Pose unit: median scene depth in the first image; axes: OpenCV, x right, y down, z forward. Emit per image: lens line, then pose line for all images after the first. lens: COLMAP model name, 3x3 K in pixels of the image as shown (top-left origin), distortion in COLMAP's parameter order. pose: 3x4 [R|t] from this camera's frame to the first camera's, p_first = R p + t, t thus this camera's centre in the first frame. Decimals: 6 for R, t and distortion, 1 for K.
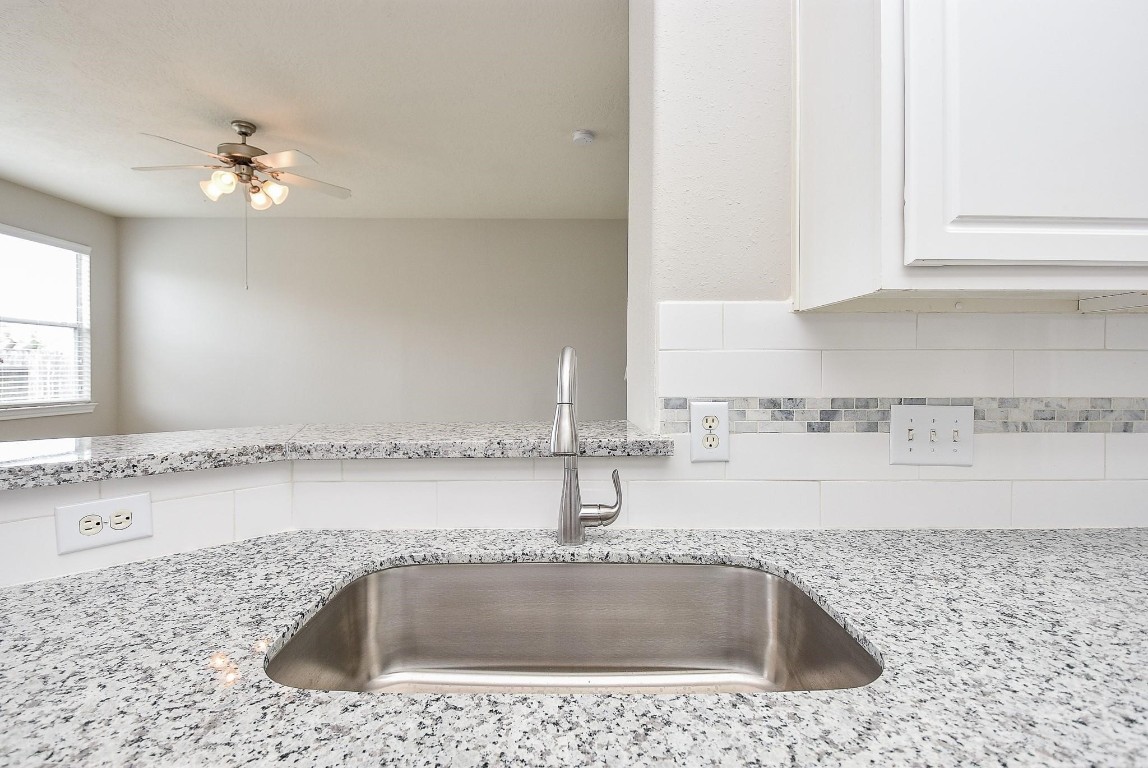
lens RADIAL K [[514.6, 0, 552.0], [0, 514.6, 377.5], [0, 0, 1]] dist [0.006919, -0.013708]
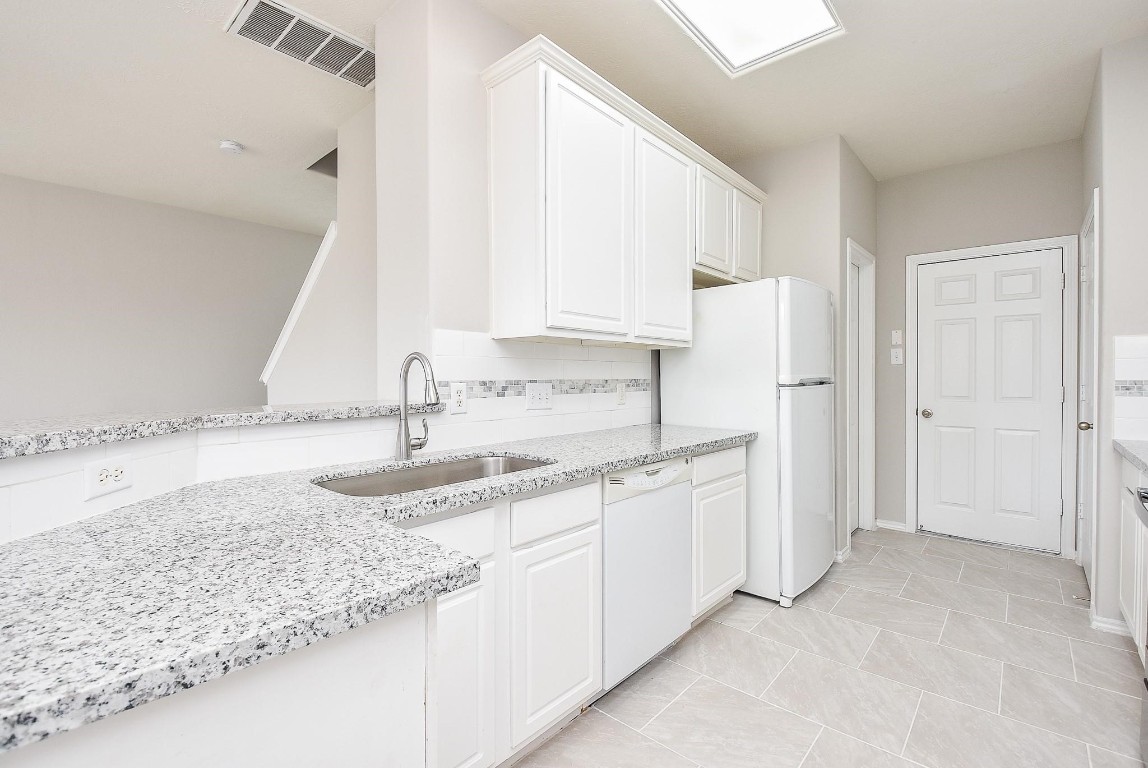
lens RADIAL K [[514.6, 0, 555.2], [0, 514.6, 382.1], [0, 0, 1]] dist [0.006919, -0.013708]
pose [[0.673783, -0.007558, 0.738890, -0.899461], [0.012095, 0.999927, -0.000801, 0.051556], [-0.738830, 0.009476, 0.673825, -0.589488]]
